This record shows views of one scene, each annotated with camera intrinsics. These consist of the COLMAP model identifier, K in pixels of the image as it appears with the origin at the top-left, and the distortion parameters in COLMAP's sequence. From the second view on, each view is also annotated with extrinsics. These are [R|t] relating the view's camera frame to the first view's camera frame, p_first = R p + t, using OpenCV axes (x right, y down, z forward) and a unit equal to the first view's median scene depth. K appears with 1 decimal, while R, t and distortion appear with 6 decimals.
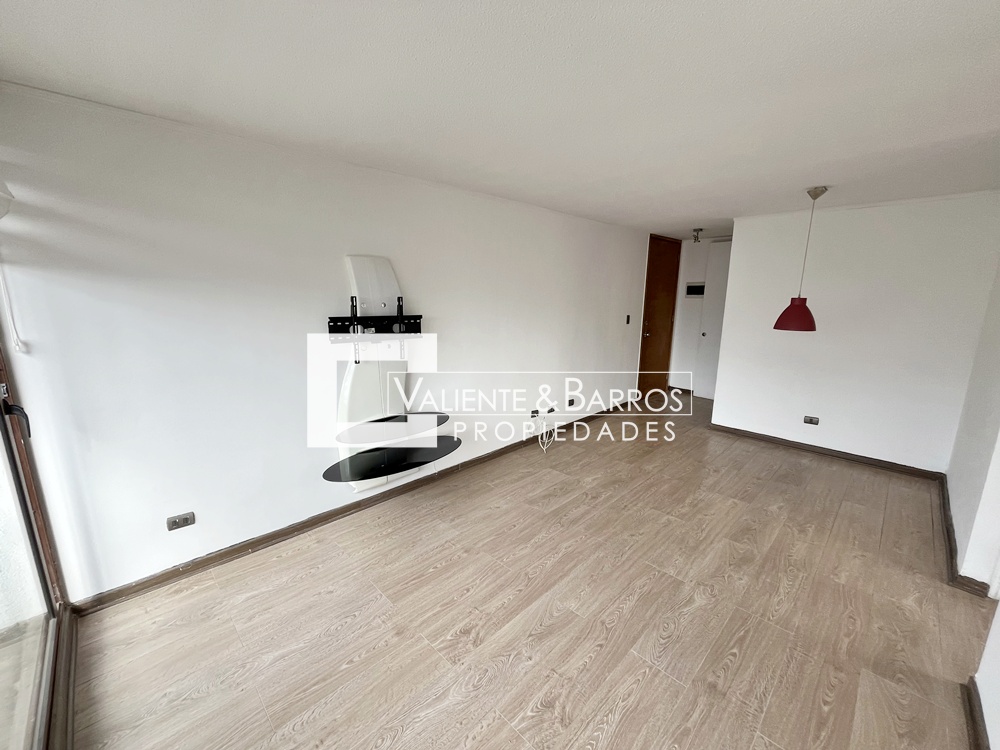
lens RADIAL K [[403.7, 0, 500.0], [0, 403.7, 375.0], [0, 0, 1]] dist [-0.001529, -0.000029]
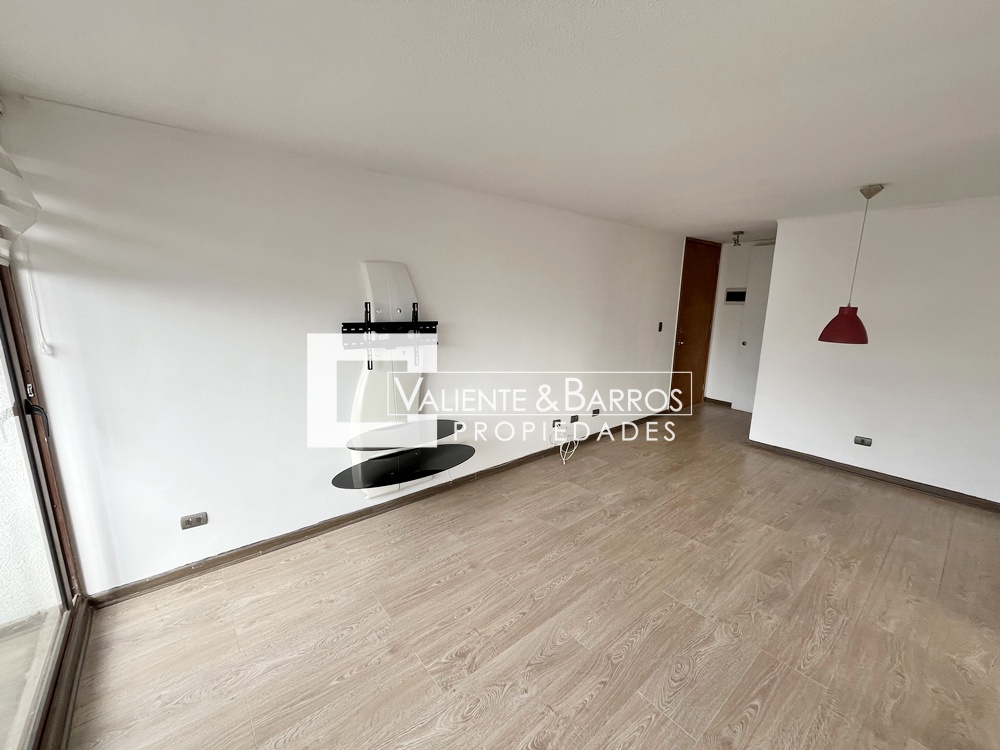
lens RADIAL K [[403.7, 0, 500.0], [0, 403.7, 375.0], [0, 0, 1]] dist [-0.001529, -0.000029]
pose [[0.995913, 0.023068, -0.087324, 0.061026], [-0.023823, 0.999687, -0.007612, -0.017498], [0.087121, 0.009661, 0.996151, 0.041741]]
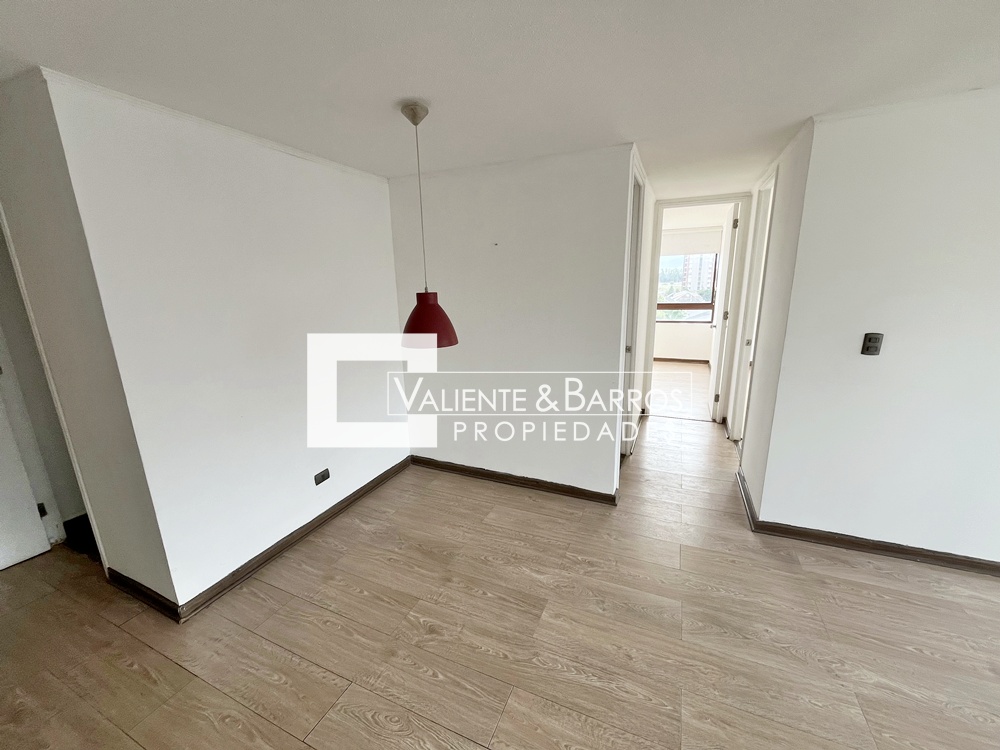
lens RADIAL K [[402.2, 0, 499.0], [0, 402.2, 378.2], [0, 0, 1]] dist [-0.001409, 0.000193]
pose [[-0.366633, -0.223676, 0.903077, 0.172980], [0.205586, 0.927197, 0.313115, -0.334175], [-0.907367, 0.300459, -0.293956, 1.564546]]
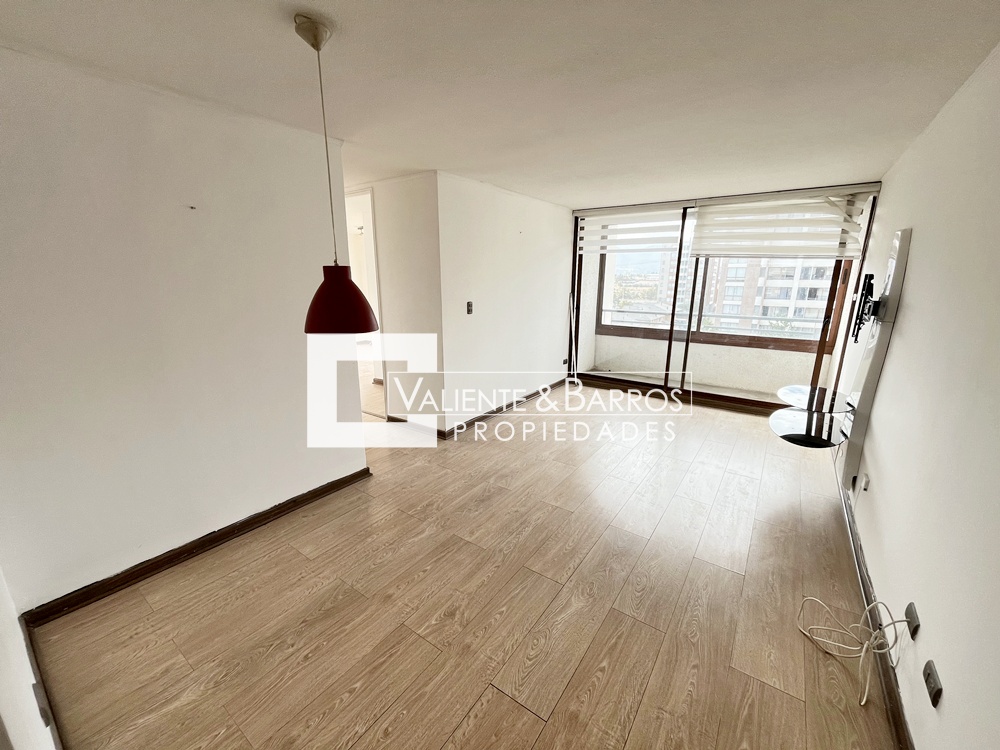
lens RADIAL K [[403.7, 0, 500.0], [0, 403.7, 375.0], [0, 0, 1]] dist [-0.001529, -0.000029]
pose [[-0.984871, 0.028646, -0.170904, 0.885163], [-0.046422, 0.906580, 0.419473, -0.400788], [0.166954, 0.421060, -0.891535, 2.140928]]
